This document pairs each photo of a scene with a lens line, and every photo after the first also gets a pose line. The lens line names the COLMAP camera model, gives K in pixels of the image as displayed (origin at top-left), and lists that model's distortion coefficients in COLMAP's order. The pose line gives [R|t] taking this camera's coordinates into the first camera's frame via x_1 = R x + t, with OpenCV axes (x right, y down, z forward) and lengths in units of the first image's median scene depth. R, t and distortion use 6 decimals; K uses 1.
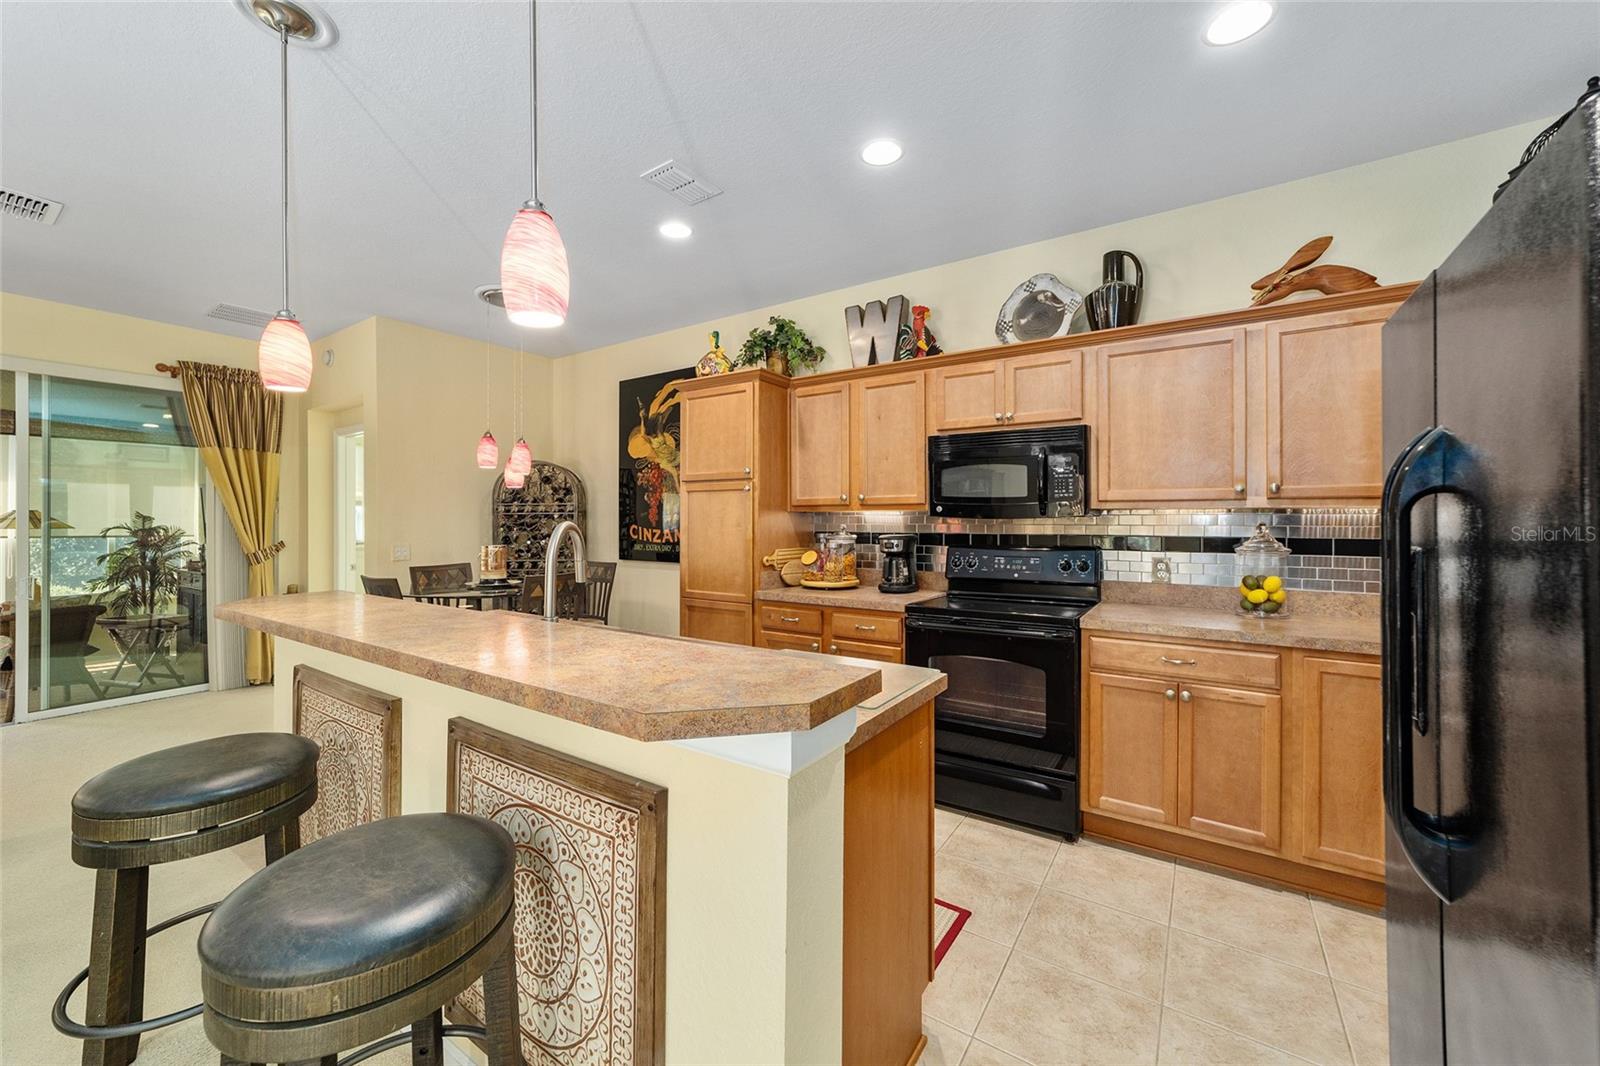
lens RADIAL K [[615.2, 0, 786.4], [0, 615.2, 518.5], [0, 0, 1]] dist [-0.011101, 0.006076]
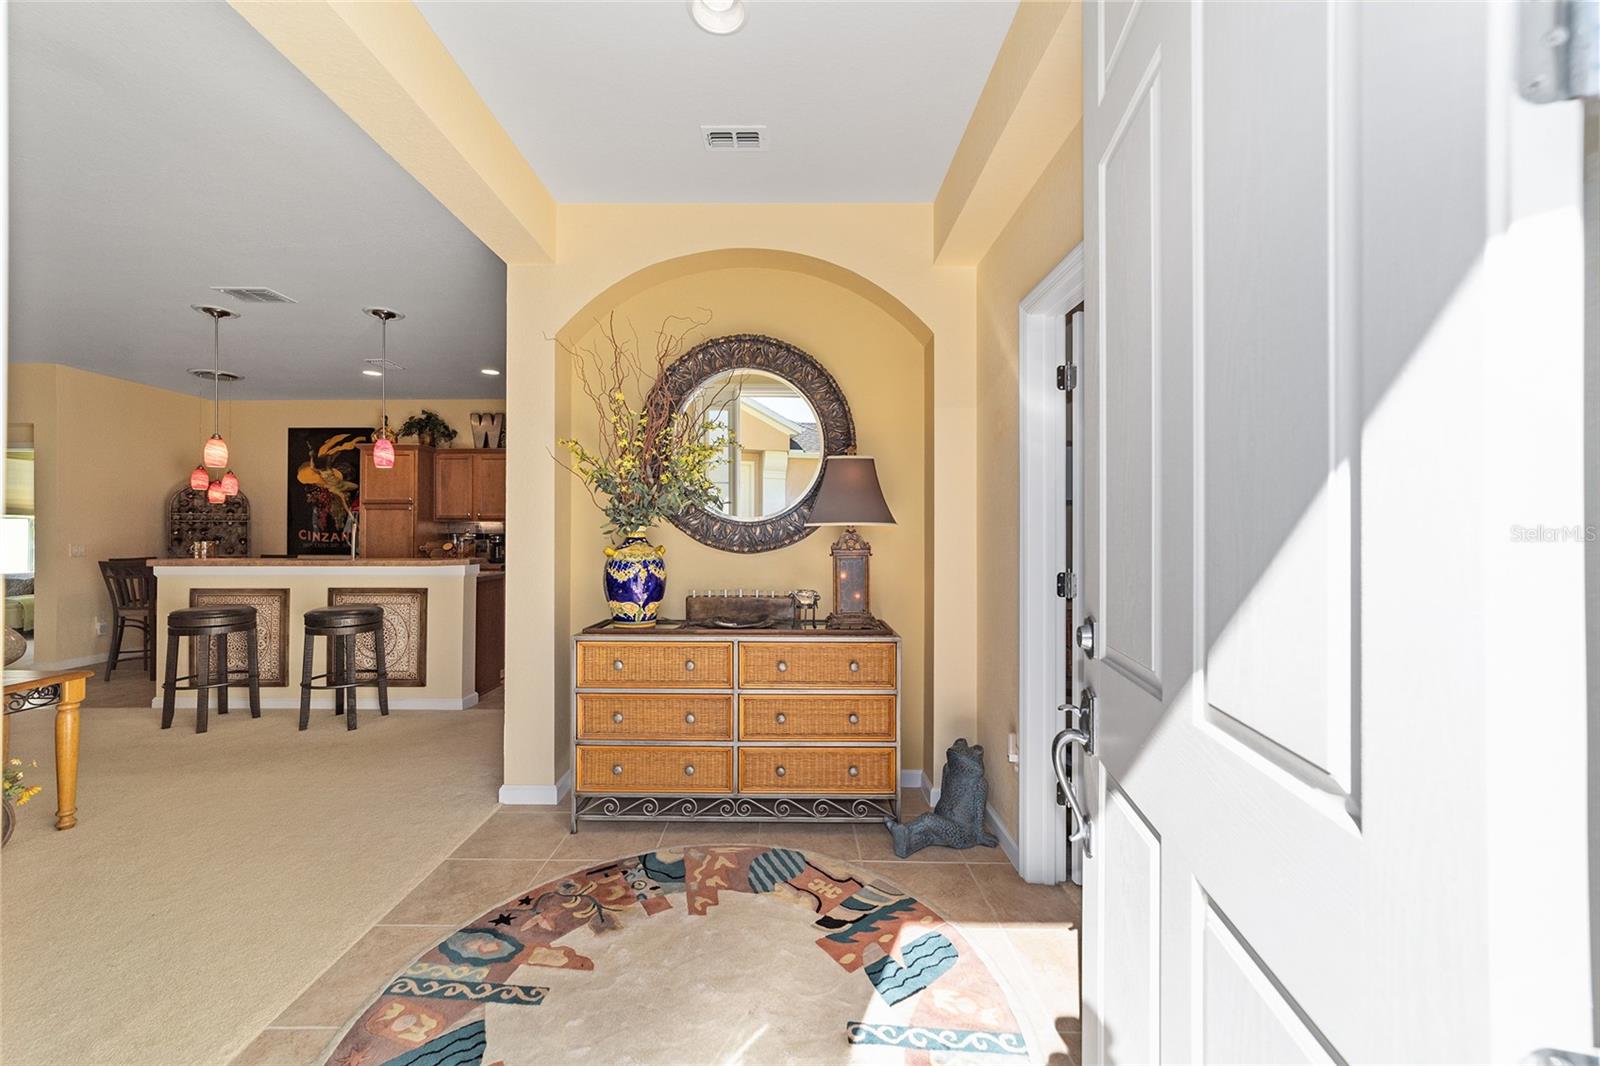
lens RADIAL K [[615.2, 0, 788.7], [0, 615.2, 525.4], [0, 0, 1]] dist [-0.011101, 0.006076]
pose [[0.828674, 0.008918, 0.559660, -0.143549], [-0.002525, 0.999922, -0.012195, 0.018764], [-0.559725, 0.008693, 0.828633, -1.090040]]
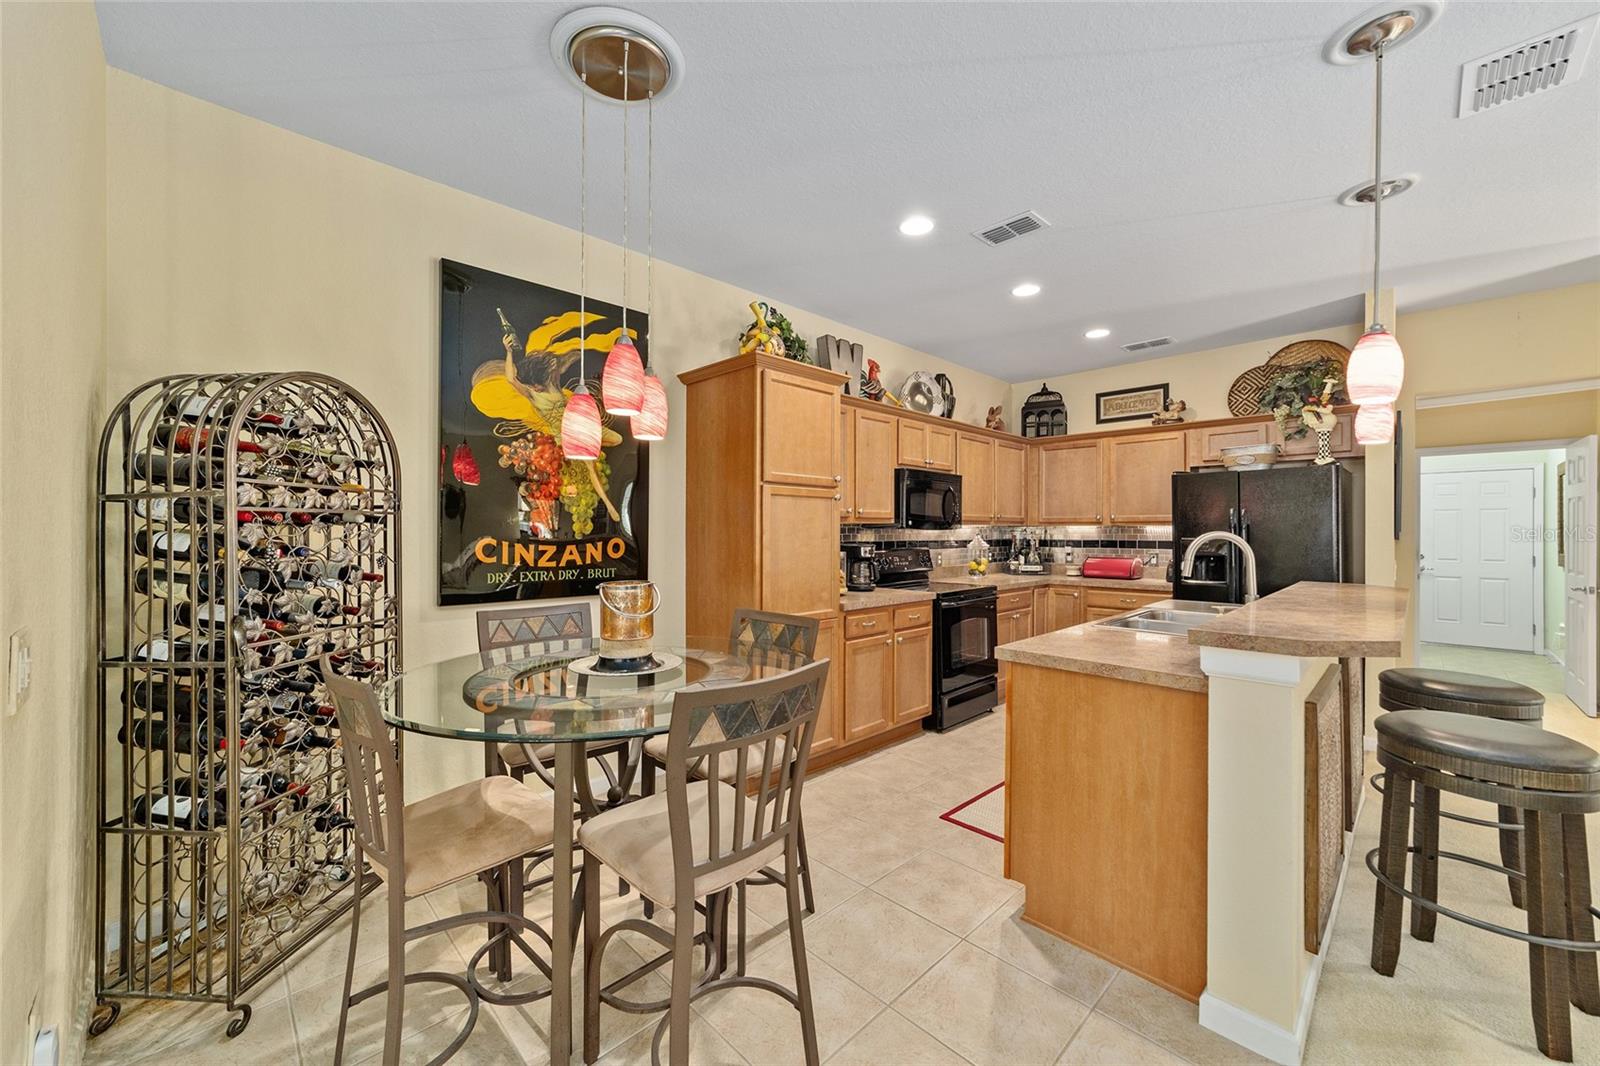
lens RADIAL K [[615.2, 0, 793.1], [0, 615.2, 527.3], [0, 0, 1]] dist [-0.011101, 0.006076]
pose [[0.204883, 0.008269, 0.978752, -0.964761], [-0.004122, 0.999963, -0.007585, 0.005078], [-0.978778, -0.002481, 0.204909, 0.827346]]
